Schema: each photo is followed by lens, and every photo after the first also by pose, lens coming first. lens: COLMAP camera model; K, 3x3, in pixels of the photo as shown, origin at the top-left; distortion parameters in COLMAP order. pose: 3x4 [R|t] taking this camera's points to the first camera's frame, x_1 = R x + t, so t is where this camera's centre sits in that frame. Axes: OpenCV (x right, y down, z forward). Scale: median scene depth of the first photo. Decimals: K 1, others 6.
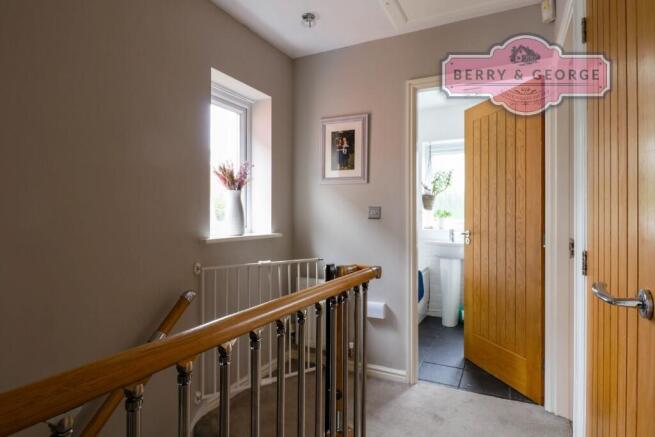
lens RADIAL K [[360.4, 0, 326.7], [0, 360.4, 217.0], [0, 0, 1]] dist [-0.003384, -0.001673]
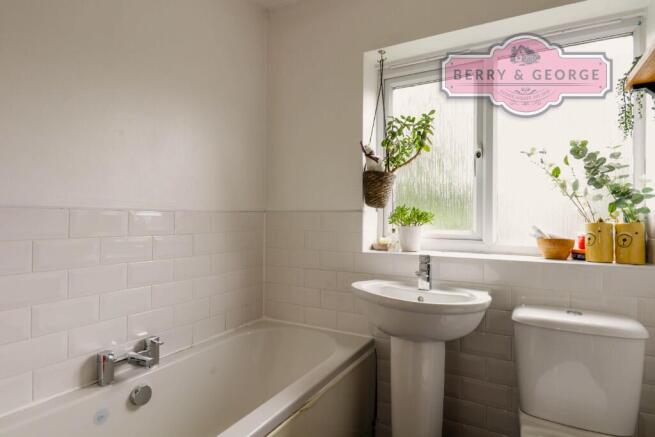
lens RADIAL K [[360.4, 0, 328.1], [0, 360.4, 217.5], [0, 0, 1]] dist [-0.003384, -0.001673]
pose [[0.999997, -0.002238, 0.001035, 0.224231], [0.002239, 0.999997, -0.000593, -0.006756], [-0.001034, 0.000595, 0.999999, 0.570037]]
